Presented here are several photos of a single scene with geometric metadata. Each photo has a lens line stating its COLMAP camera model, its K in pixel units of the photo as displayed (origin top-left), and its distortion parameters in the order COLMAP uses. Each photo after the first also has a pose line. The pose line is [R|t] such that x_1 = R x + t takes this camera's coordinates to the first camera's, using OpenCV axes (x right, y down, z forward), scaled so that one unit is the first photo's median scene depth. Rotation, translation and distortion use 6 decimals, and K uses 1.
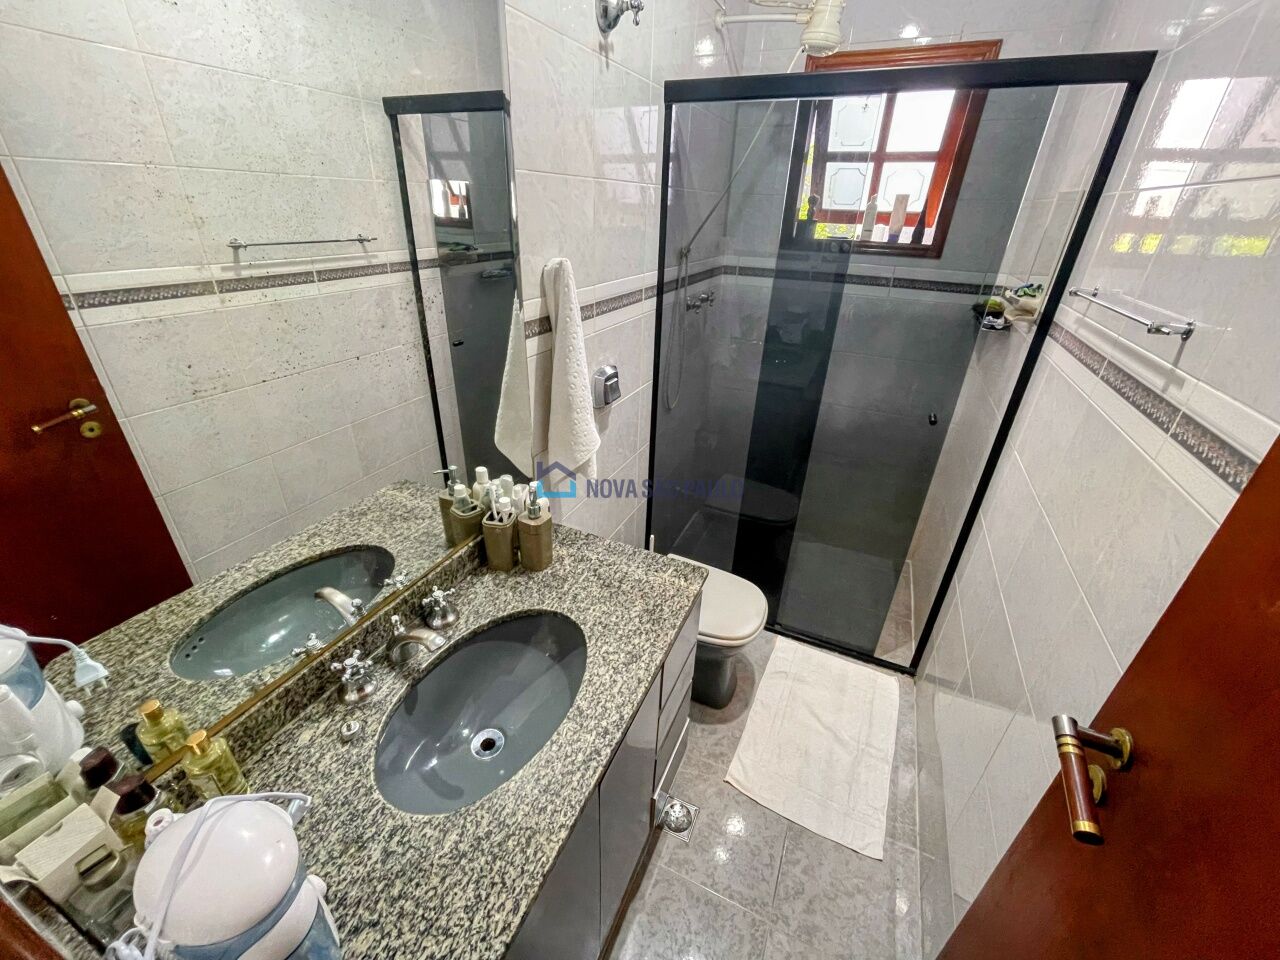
lens RADIAL K [[515.0, 0, 633.5], [0, 515.0, 477.8], [0, 0, 1]] dist [-0.002622, 0.000206]
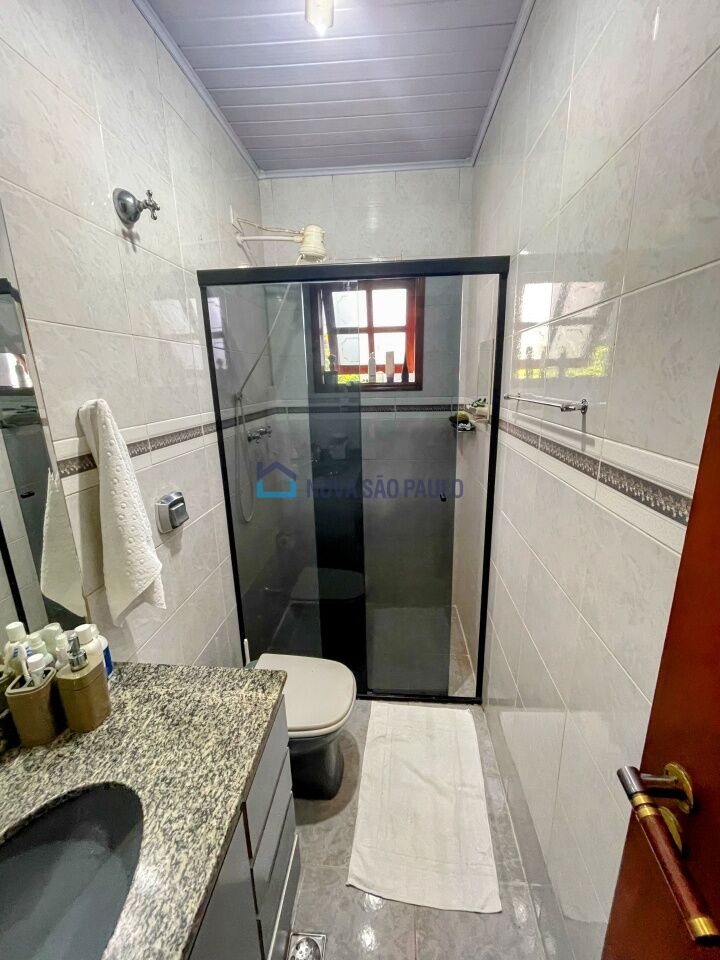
lens RADIAL K [[386.2, 0, 368.0], [0, 386.2, 477.2], [0, 0, 1]] dist [-0.002622, 0.000206]
pose [[0.935397, -0.129019, 0.329221, 0.074582], [0.201226, 0.959820, -0.195586, -0.007175], [-0.290759, 0.249198, 0.923775, 0.116966]]
